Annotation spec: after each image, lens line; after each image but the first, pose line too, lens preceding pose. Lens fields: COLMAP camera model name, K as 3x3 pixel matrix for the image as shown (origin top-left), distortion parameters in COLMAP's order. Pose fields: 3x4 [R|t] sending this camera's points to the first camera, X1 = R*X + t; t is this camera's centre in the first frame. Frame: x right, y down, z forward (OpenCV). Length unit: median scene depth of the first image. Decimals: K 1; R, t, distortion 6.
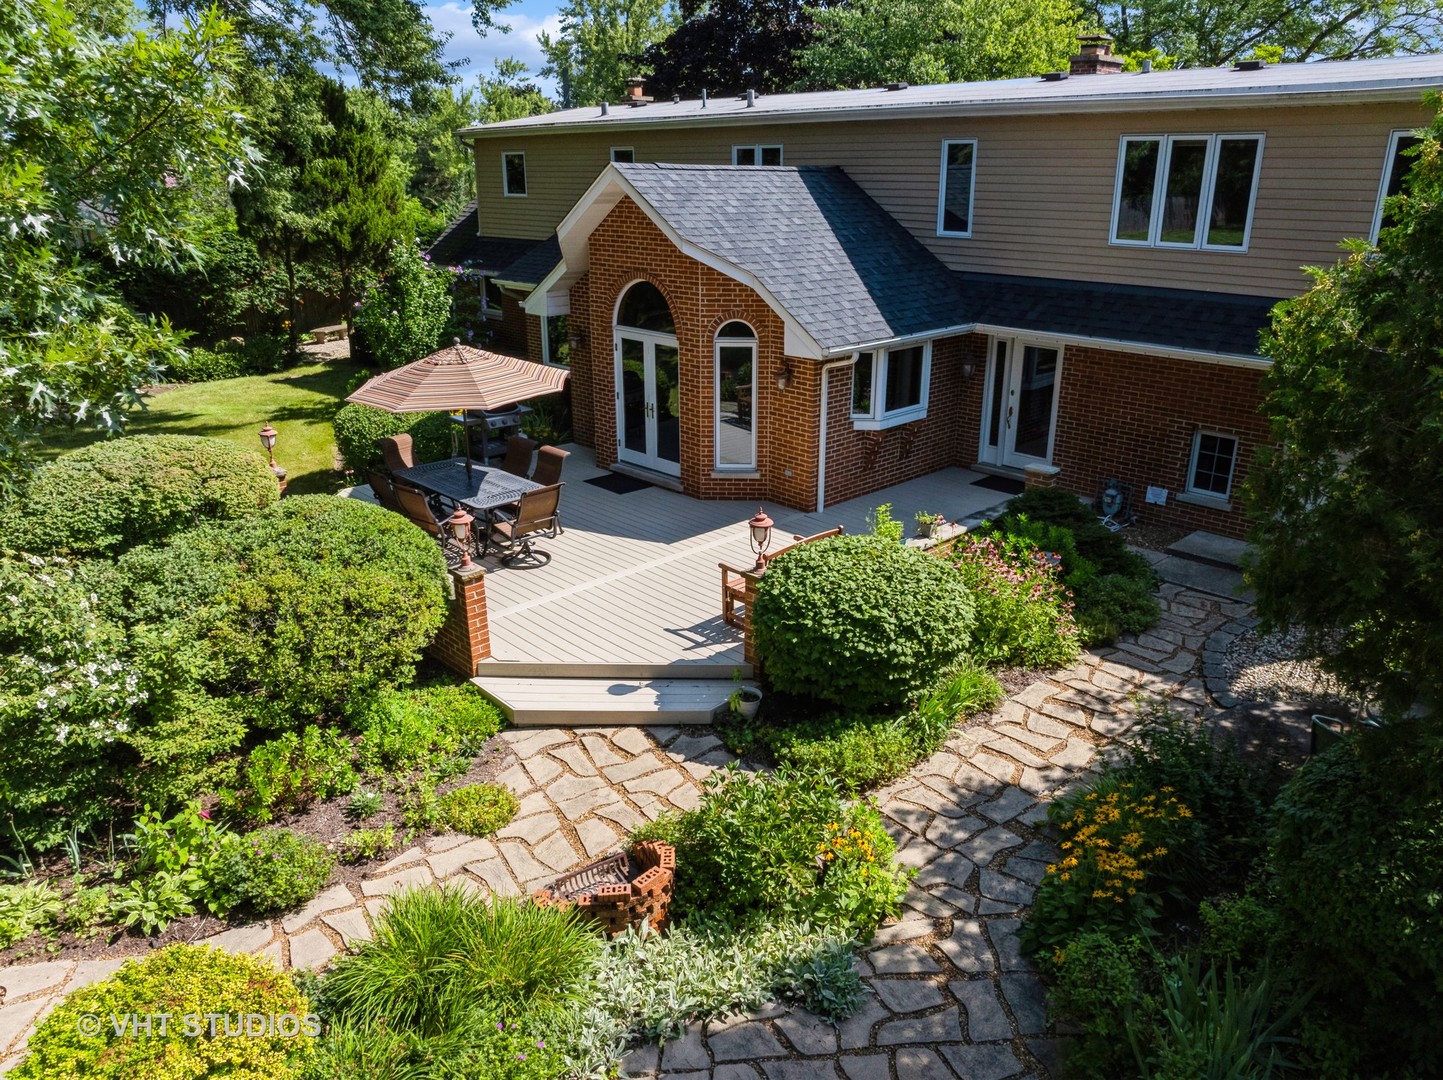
lens RADIAL K [[1008.3, 0, 721.5], [0, 1008.3, 540.0], [0, 0, 1]] dist [-0.039660, 0.000083]
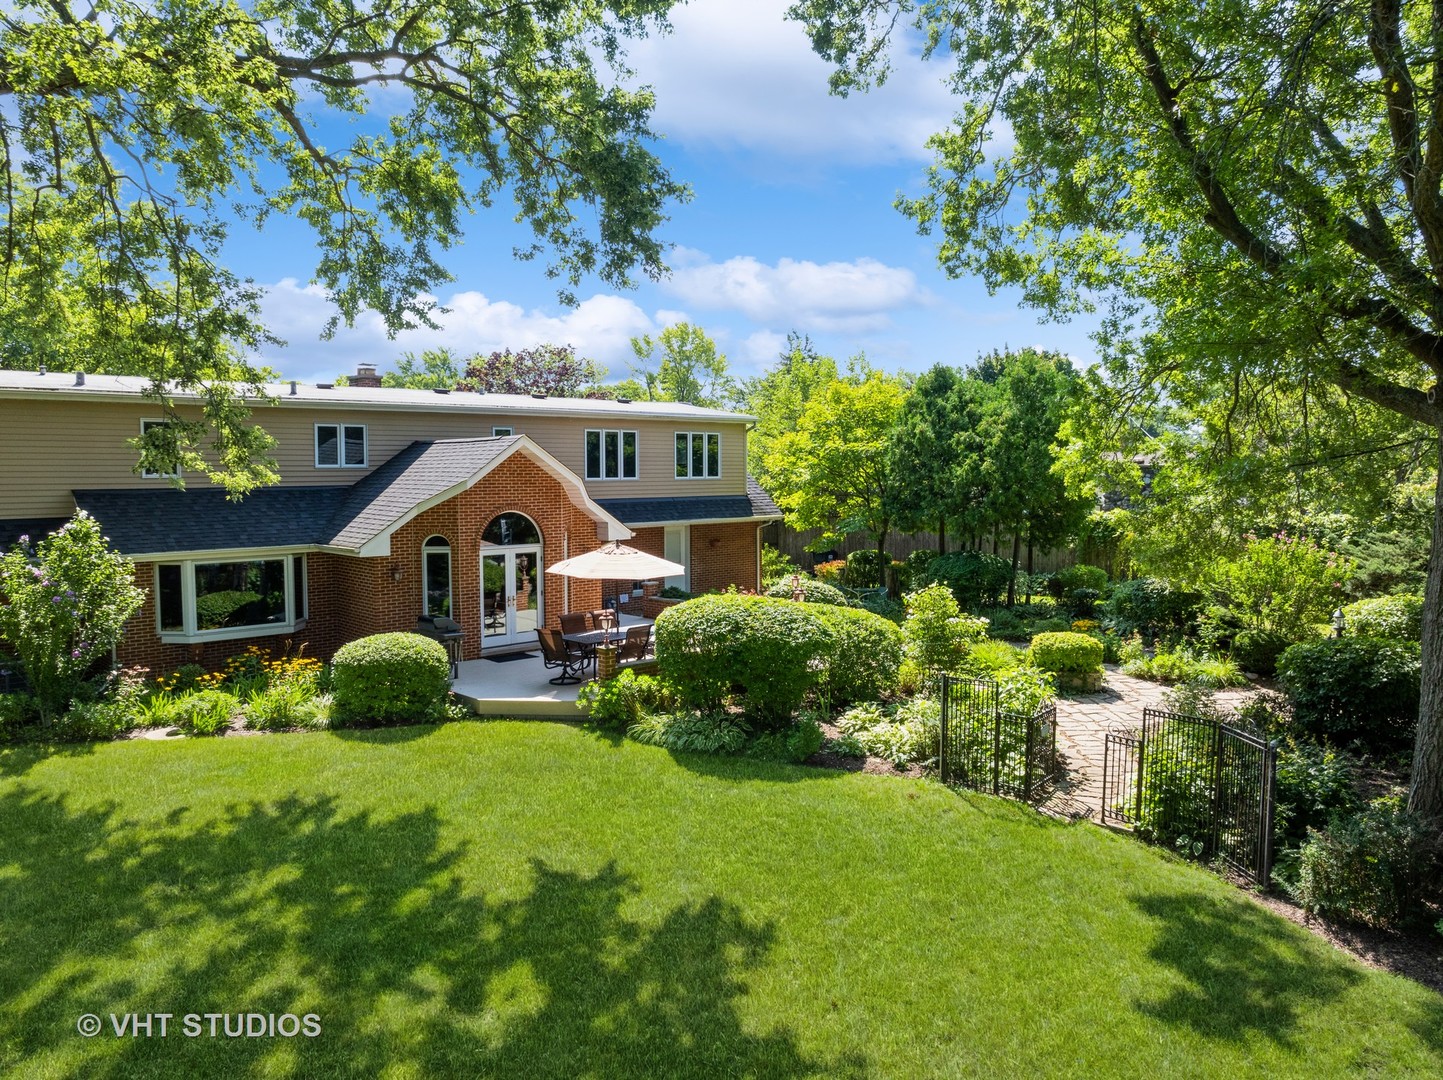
lens RADIAL K [[1008.3, 0, 721.5], [0, 1008.3, 540.0], [0, 0, 1]] dist [-0.039660, 0.000083]
pose [[0.024386, -0.071797, 0.997121, -1.769233], [0.349761, 0.934994, 0.058770, -0.228408], [-0.936522, 0.347321, 0.047912, 0.759970]]
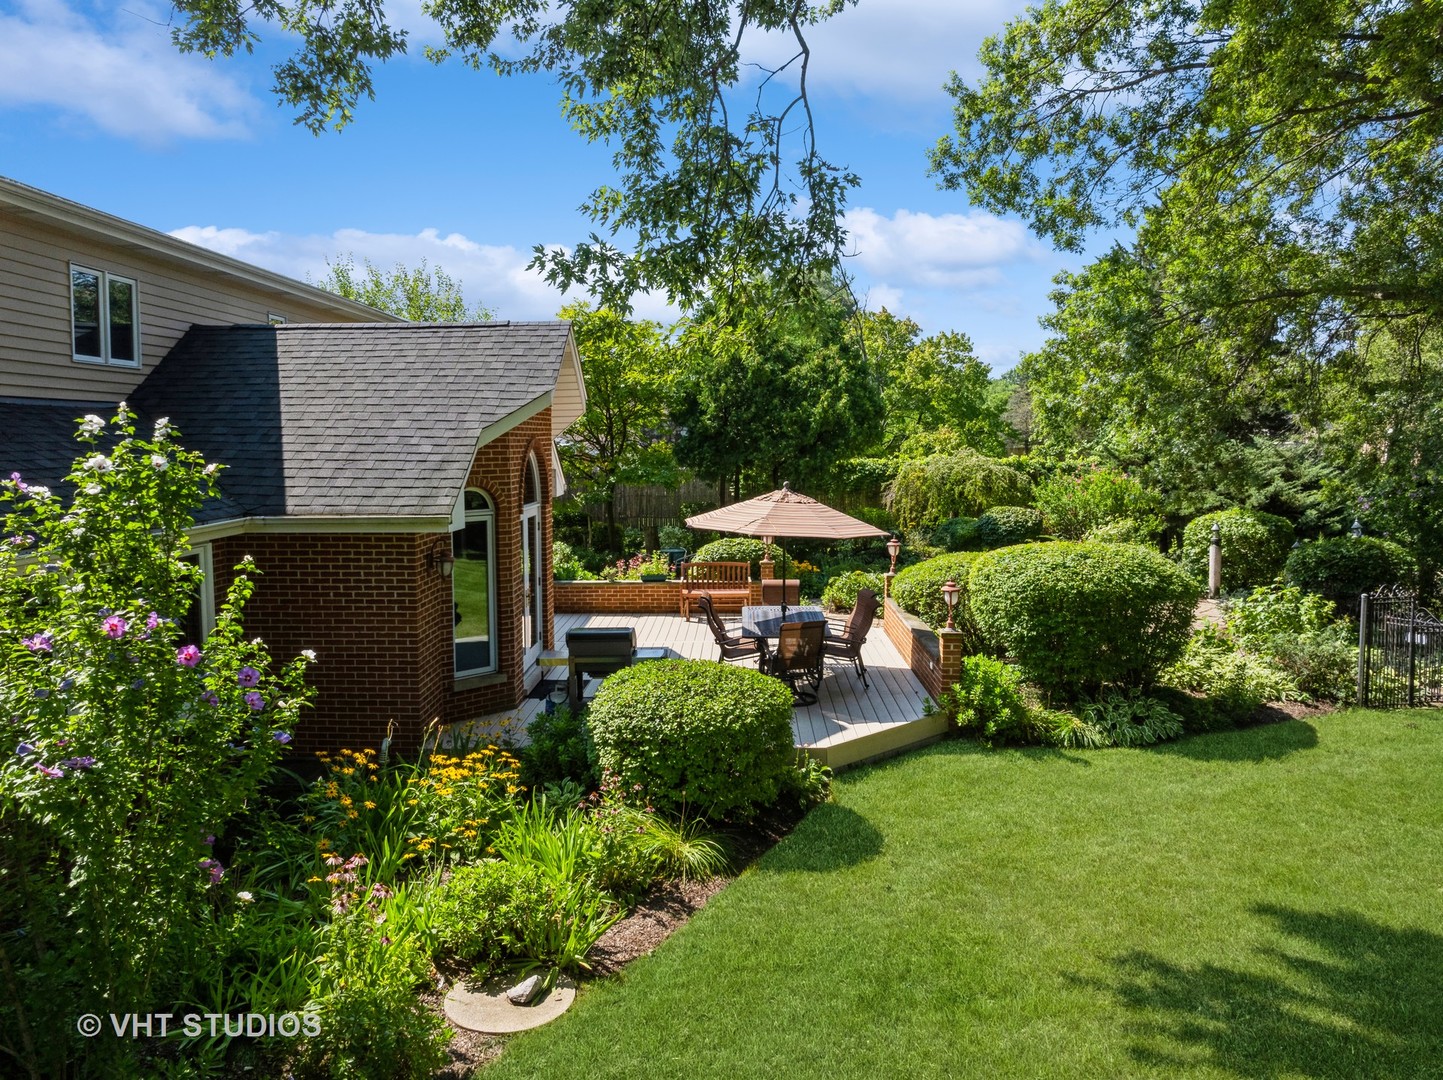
lens RADIAL K [[1008.3, 0, 721.5], [0, 1008.3, 540.0], [0, 0, 1]] dist [-0.039660, 0.000083]
pose [[-0.659381, -0.060477, 0.749373, -0.991897], [0.270940, 0.910666, 0.311897, -0.470606], [-0.701291, 0.408694, -0.584090, 1.640563]]
